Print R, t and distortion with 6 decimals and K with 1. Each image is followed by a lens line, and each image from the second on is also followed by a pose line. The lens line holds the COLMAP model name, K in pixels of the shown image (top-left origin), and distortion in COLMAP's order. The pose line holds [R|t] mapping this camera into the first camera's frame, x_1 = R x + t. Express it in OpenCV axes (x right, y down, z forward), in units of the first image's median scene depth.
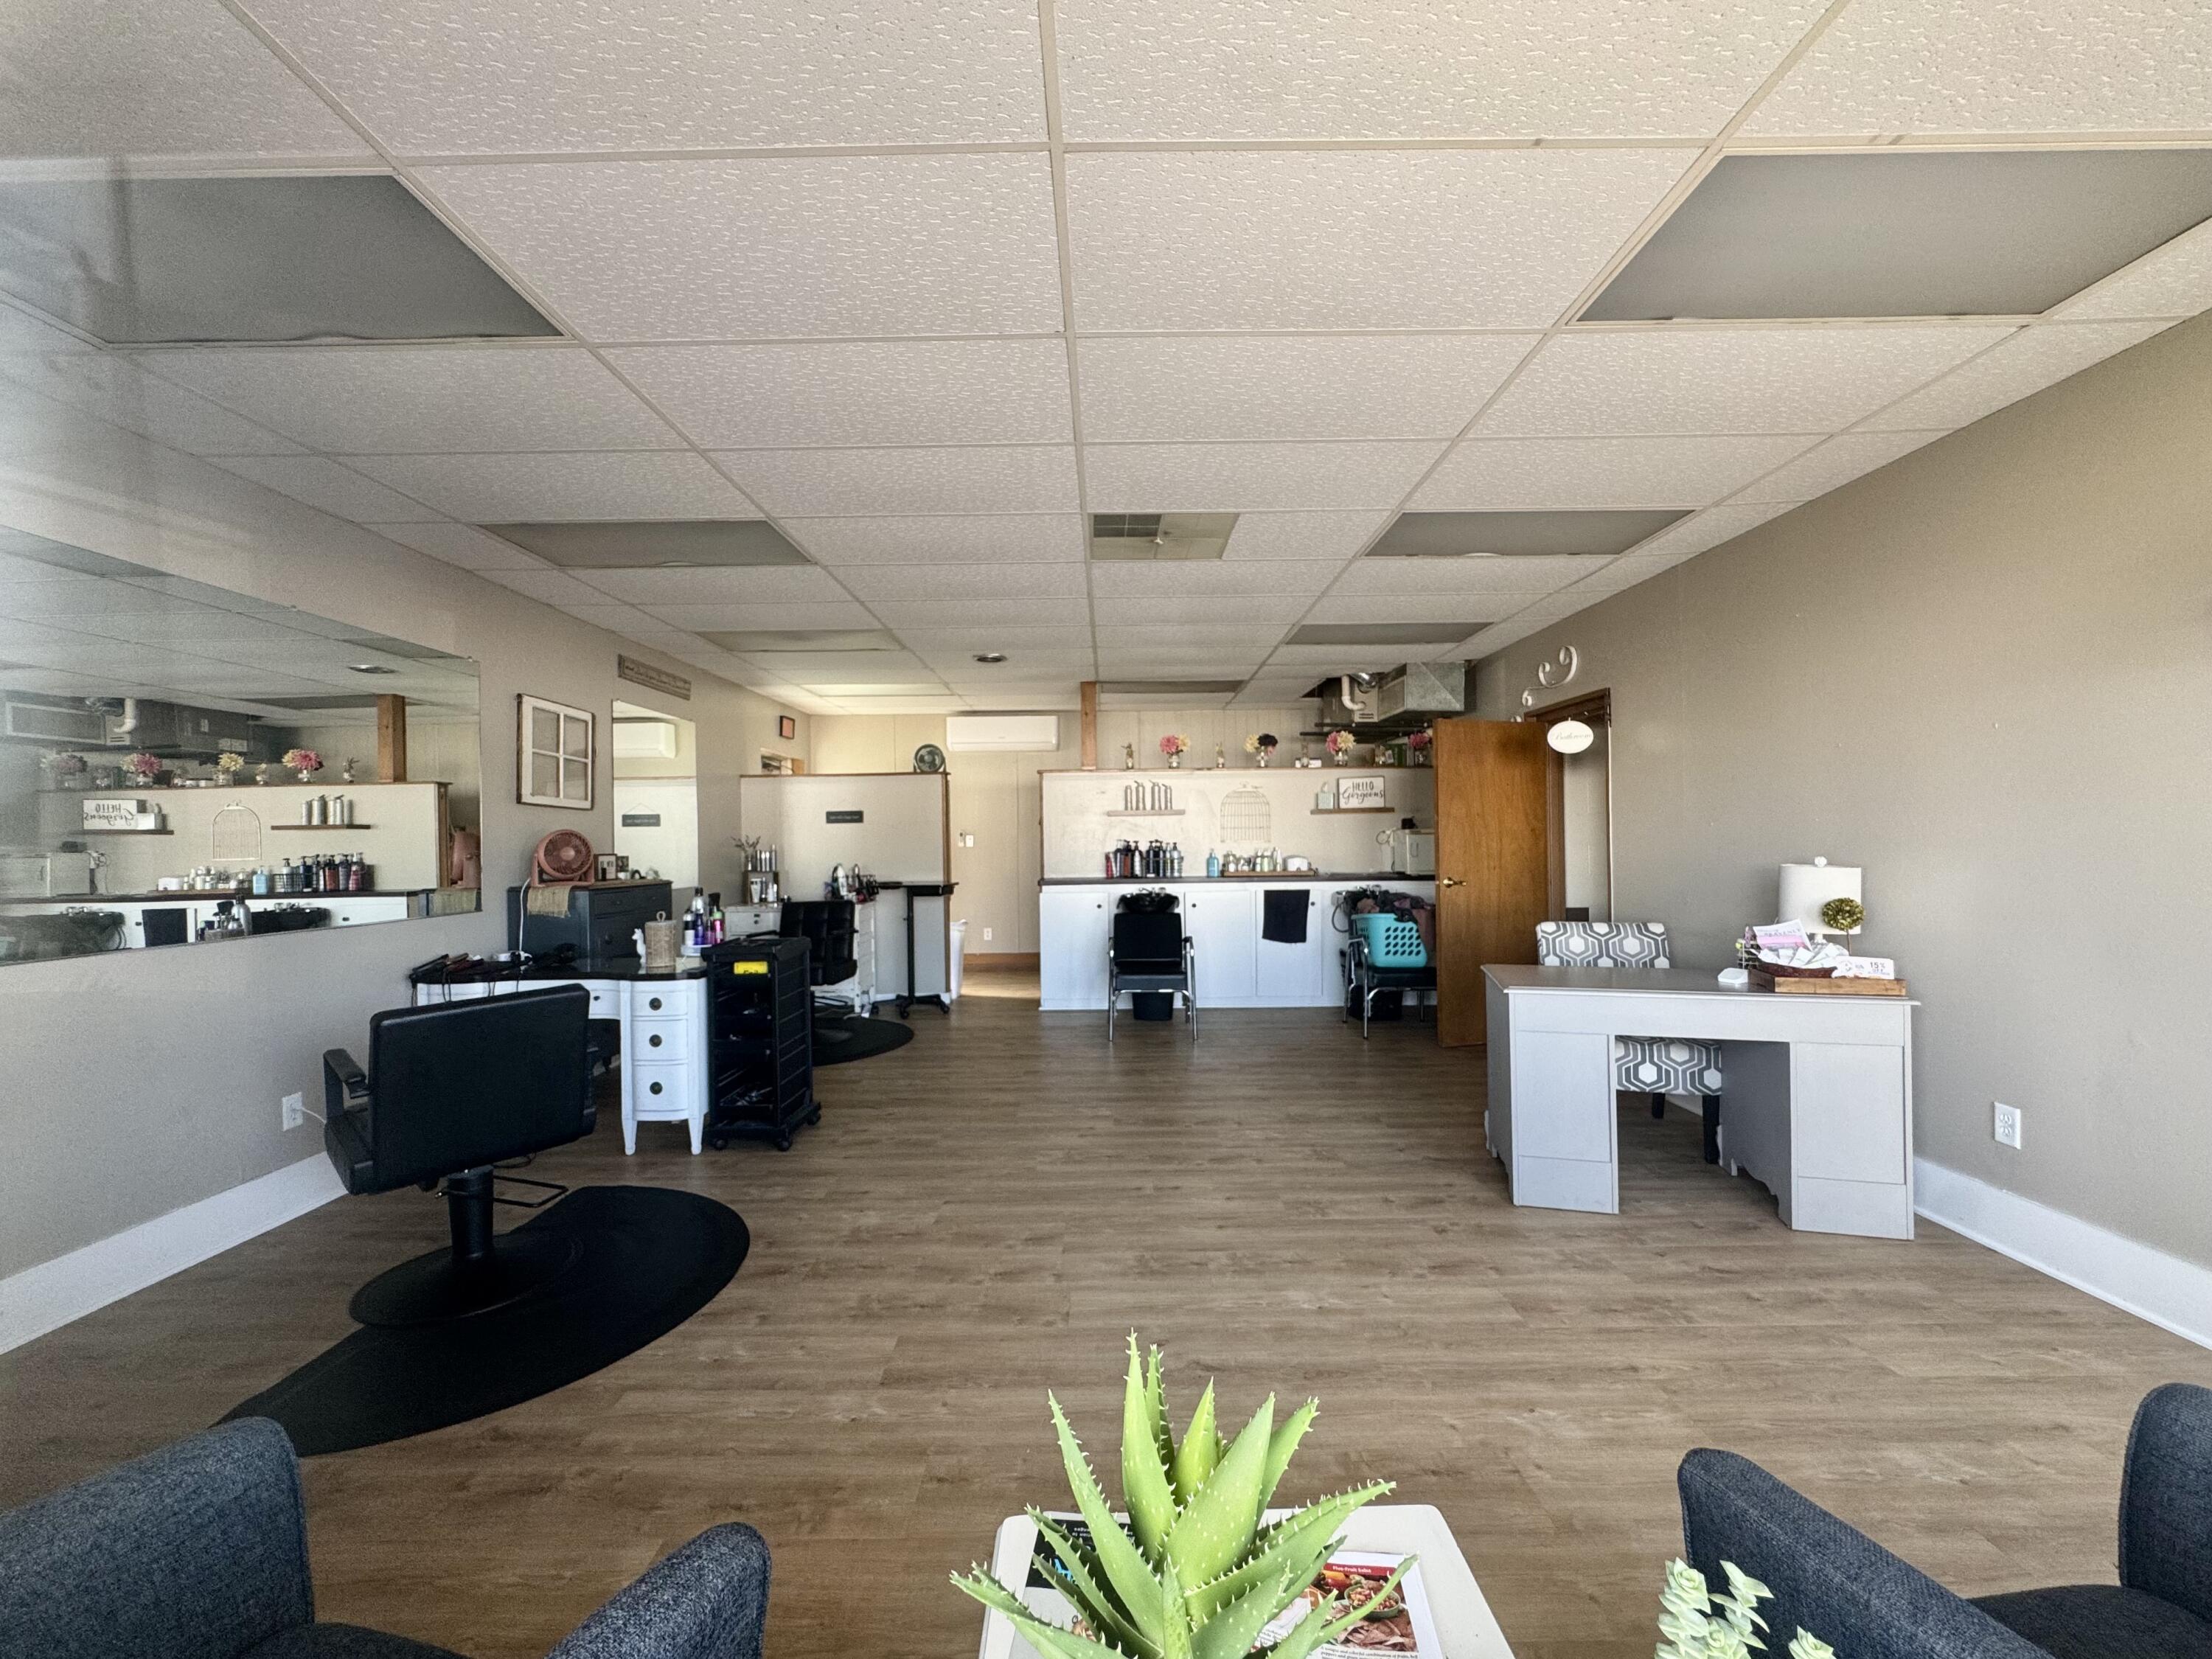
lens RADIAL K [[884.3, 0, 1104.6], [0, 884.3, 831.6], [0, 0, 1]] dist [-0.002133, 0.000966]
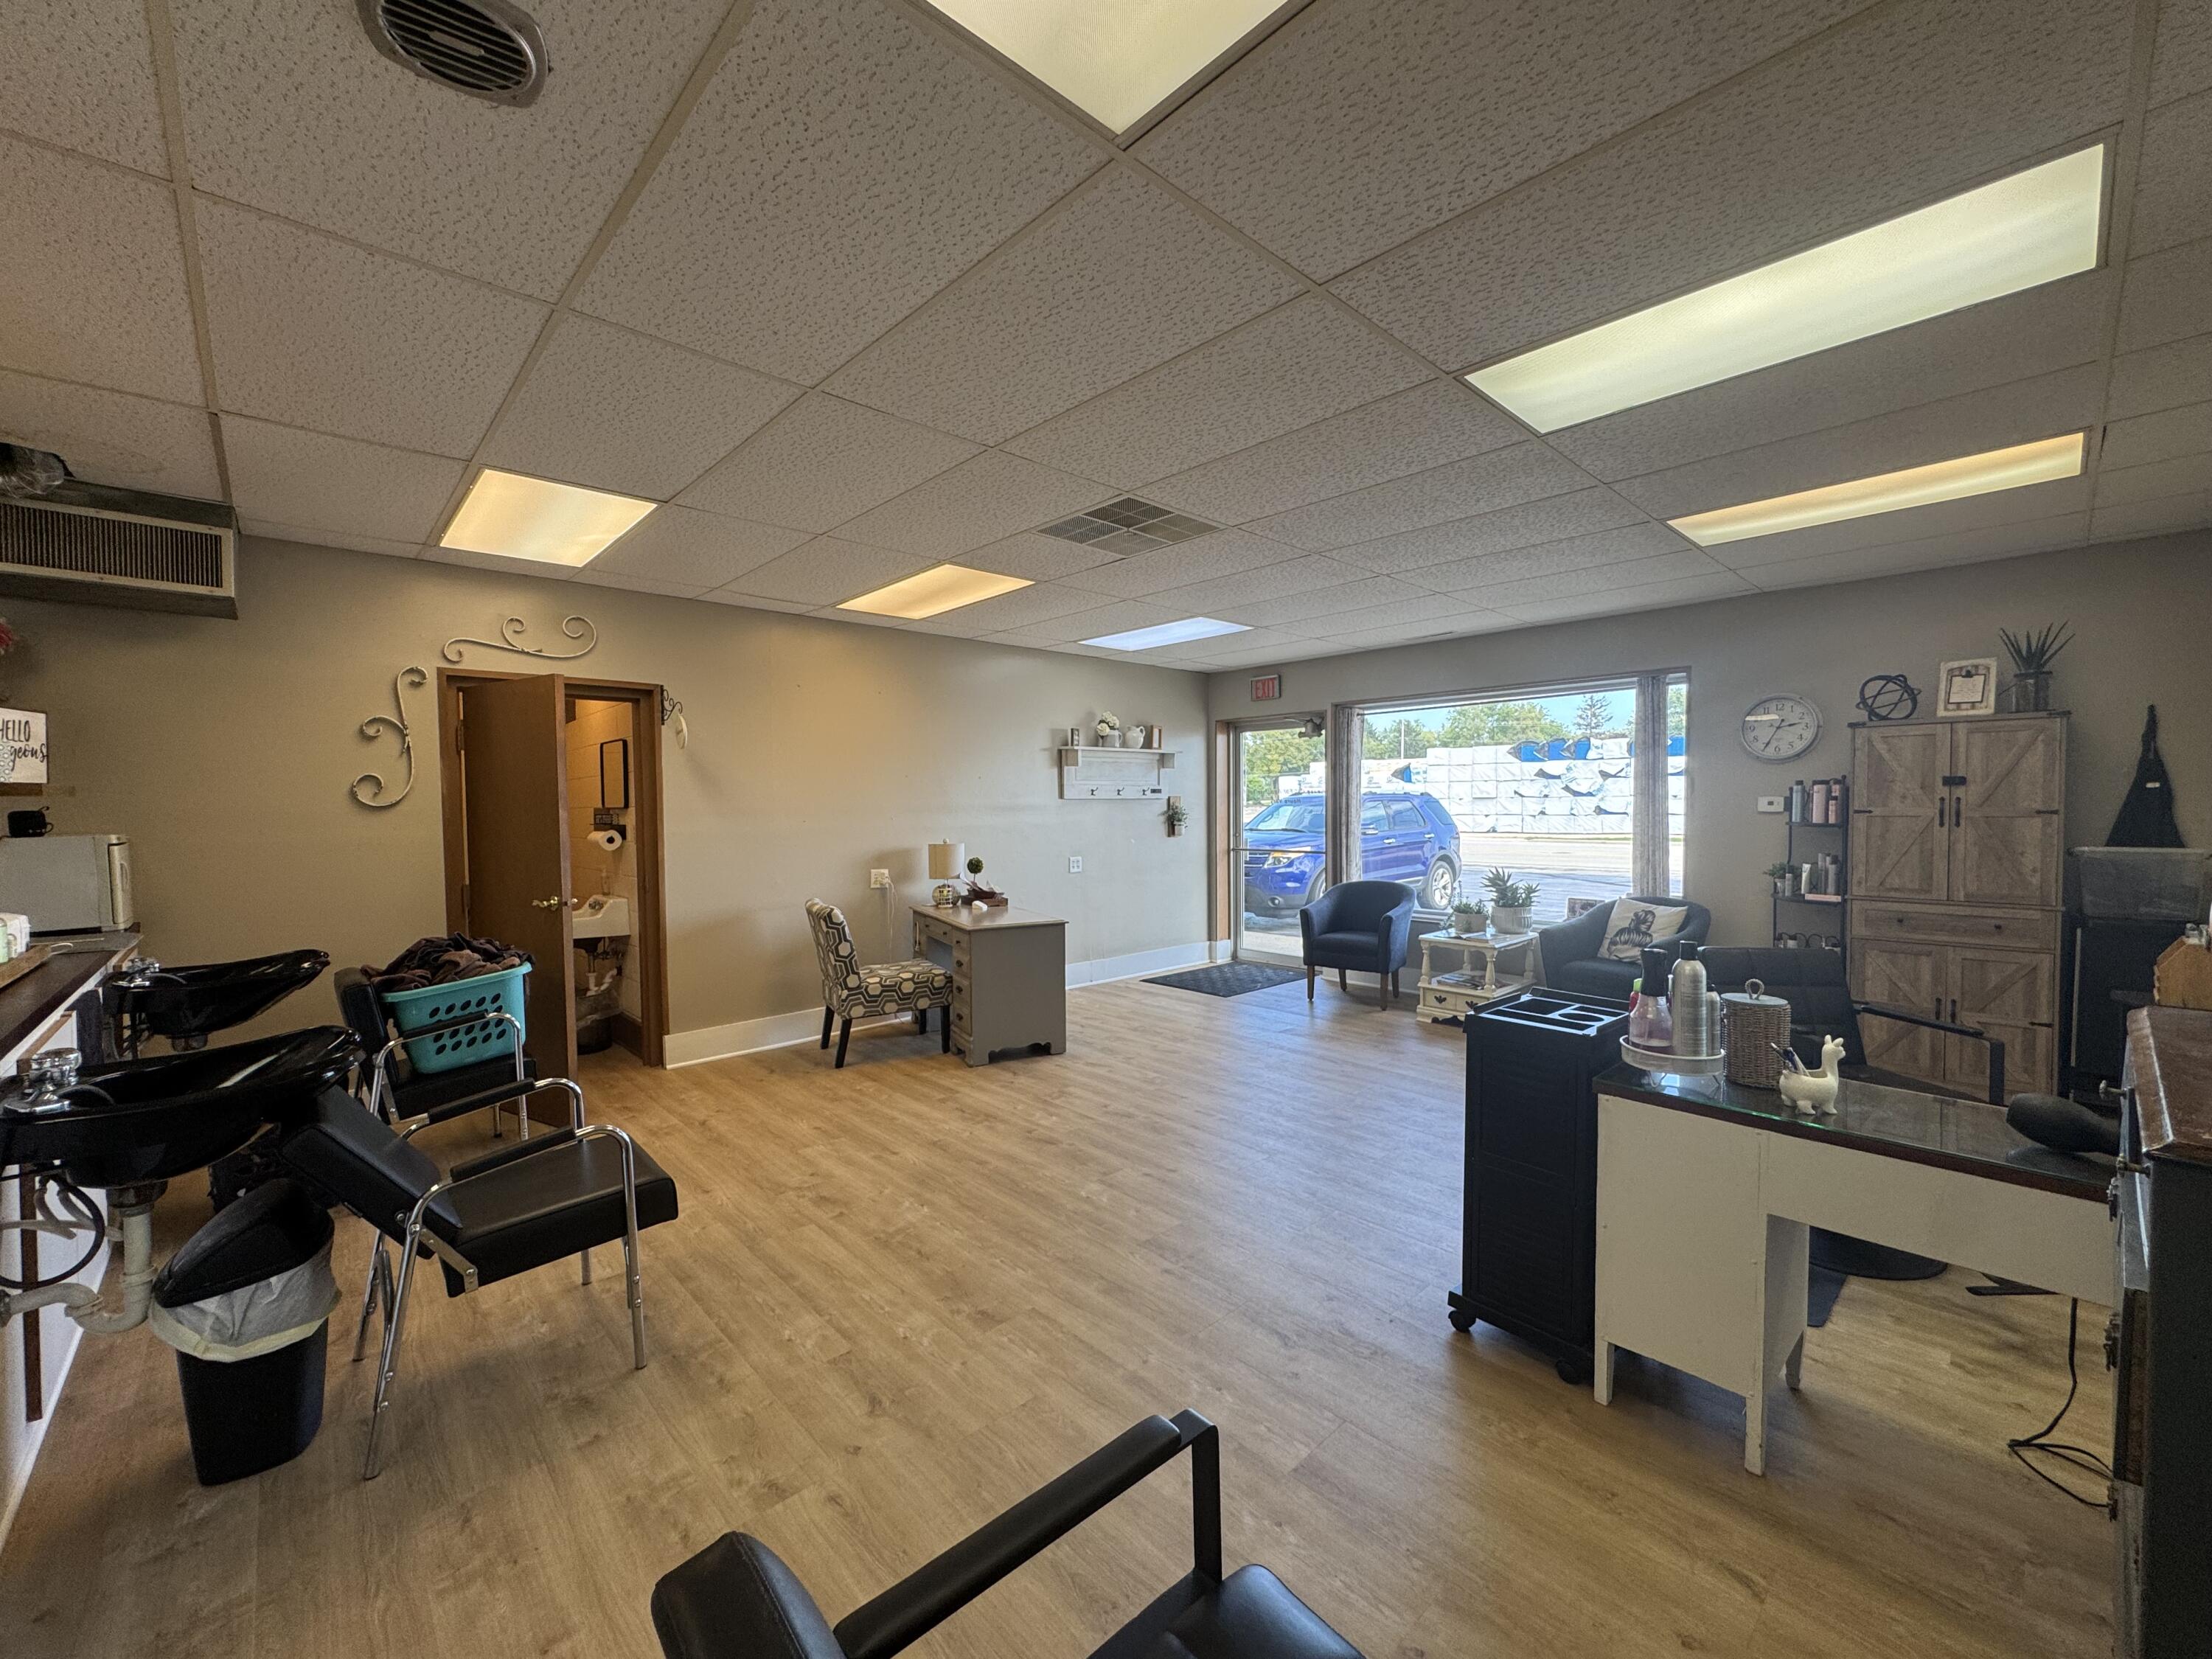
lens RADIAL K [[884.3, 0, 1093.3], [0, 884.3, 839.9], [0, 0, 1]] dist [-0.002133, 0.000966]
pose [[-0.676431, -0.008289, 0.736459, -0.595935], [0.013163, 0.999641, 0.023341, -0.007340], [-0.736388, 0.025483, -0.676079, 1.585408]]
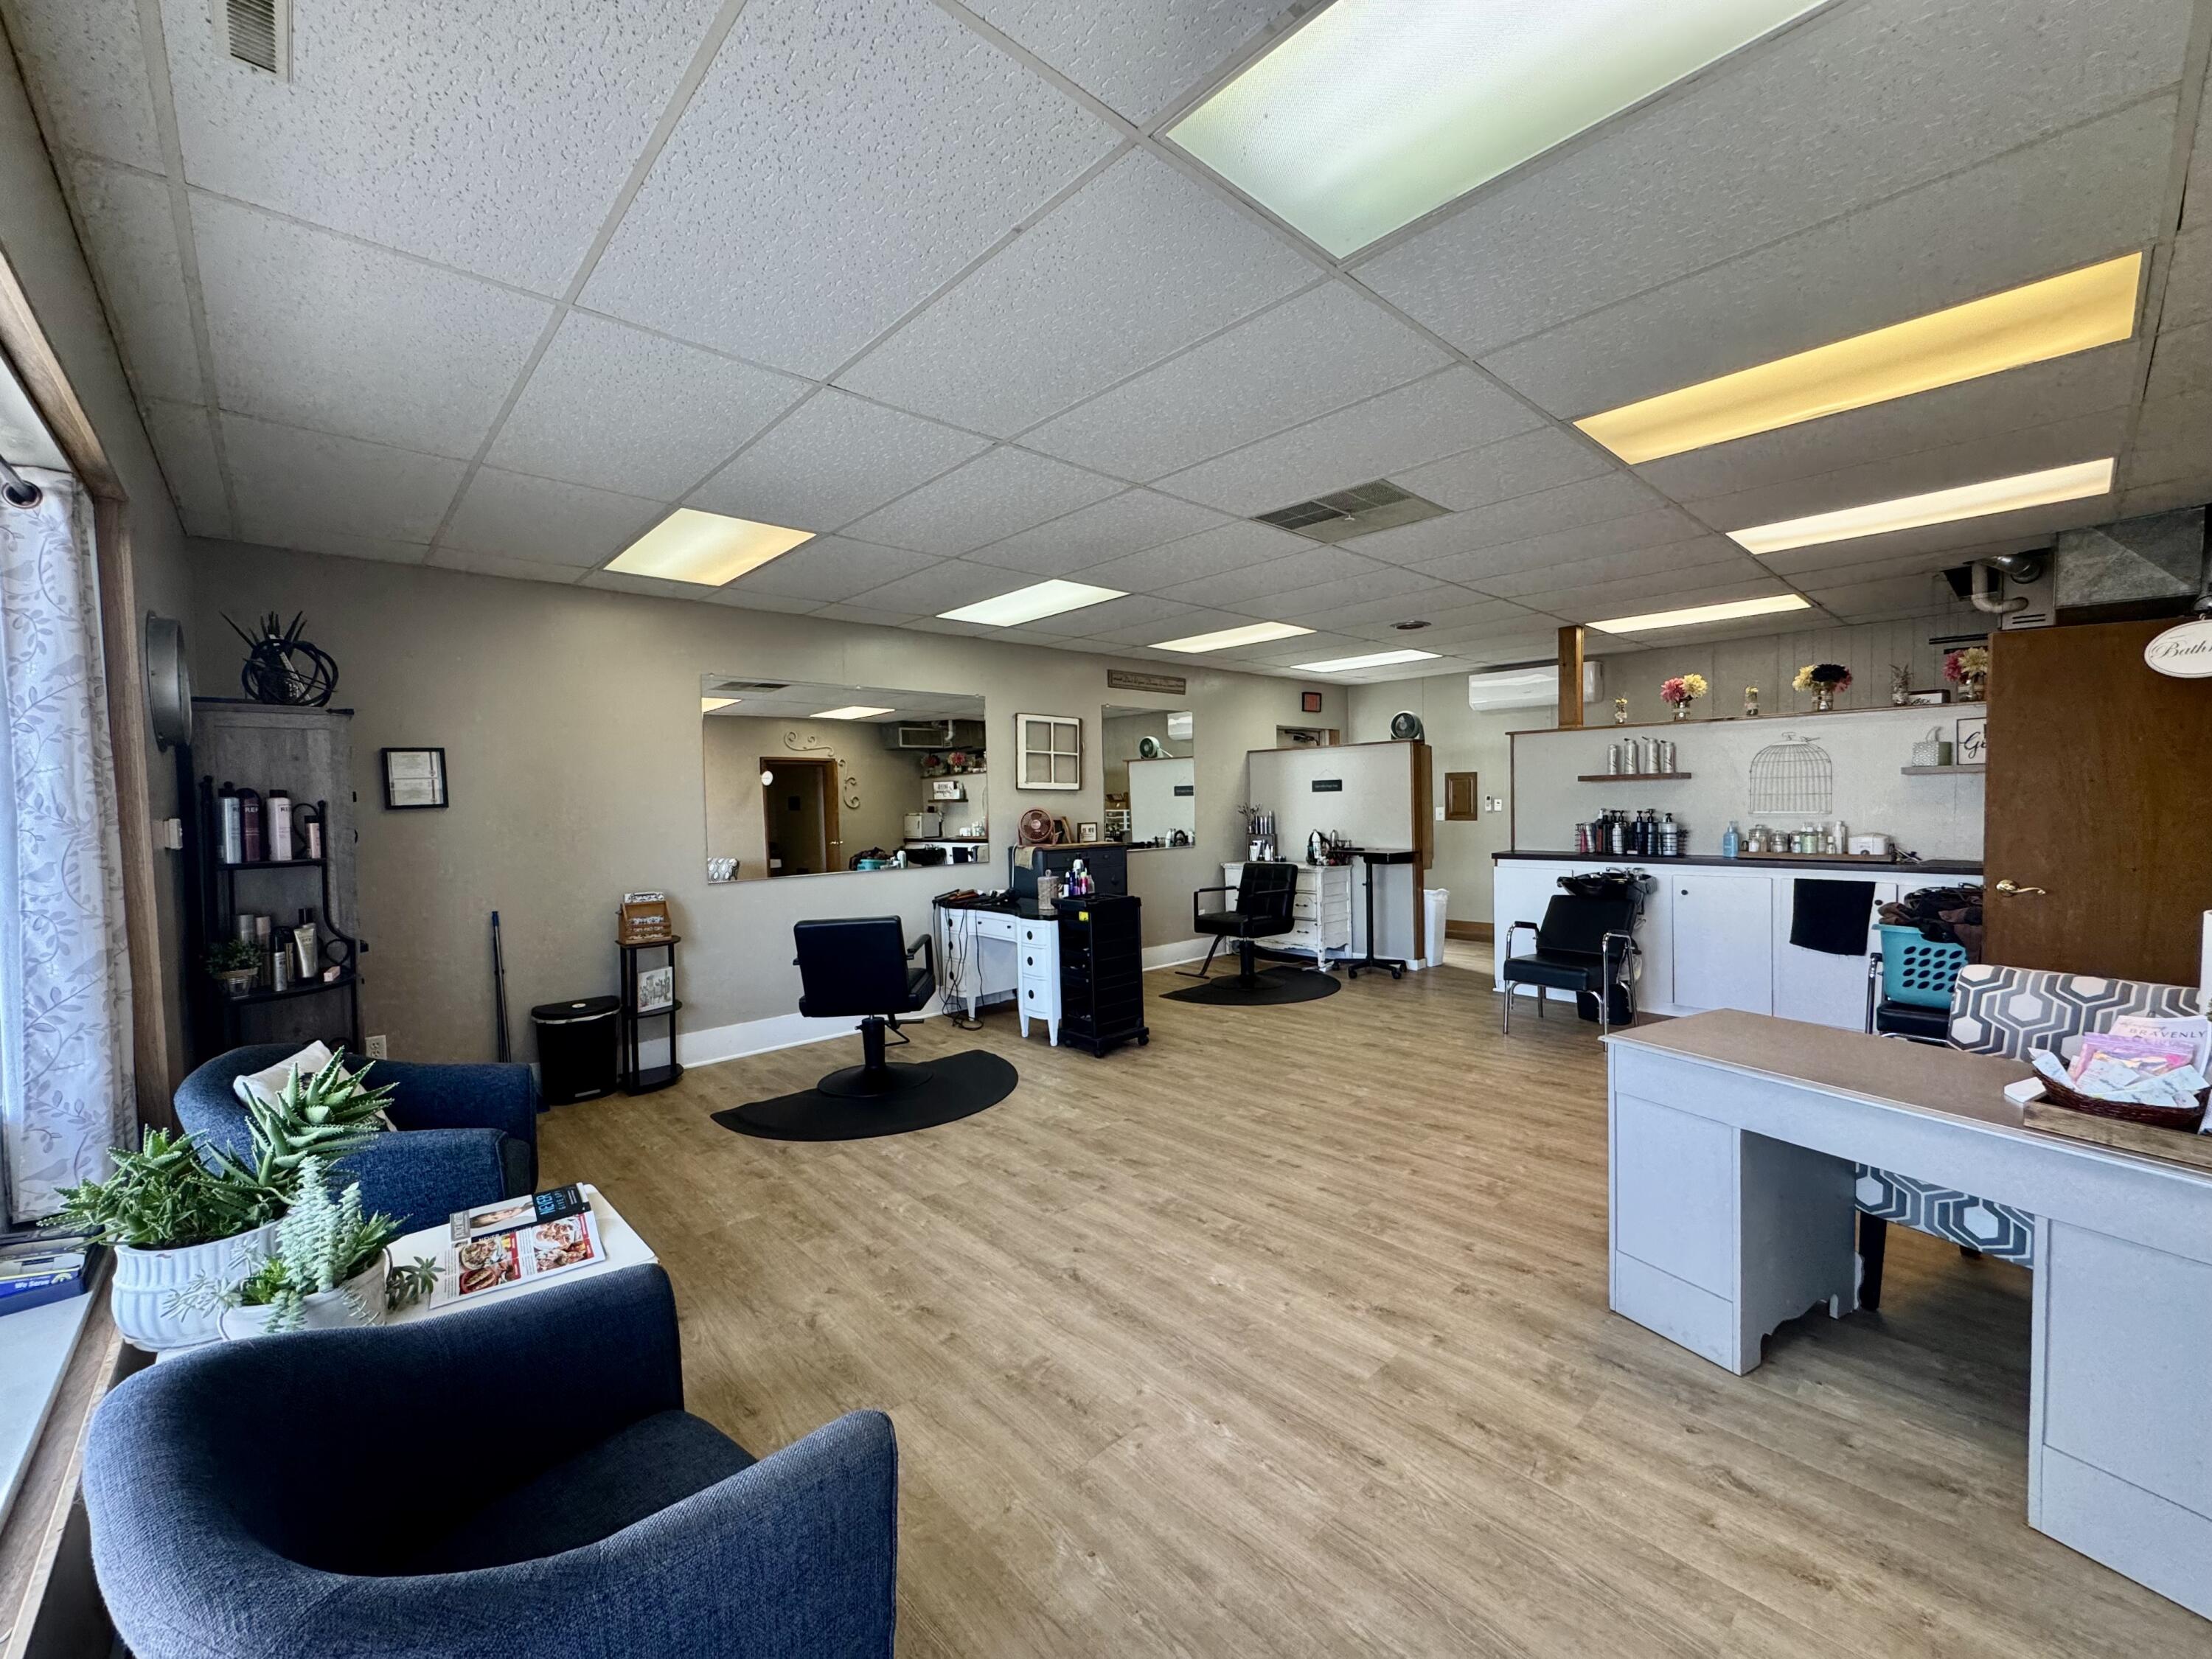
lens RADIAL K [[884.3, 0, 1109.0], [0, 884.3, 828.7], [0, 0, 1]] dist [-0.002133, 0.000966]
pose [[0.683811, 0.023159, -0.729292, 0.554493], [0.018076, 0.998652, 0.048661, -0.038281], [0.729435, -0.046458, 0.682470, 0.122884]]
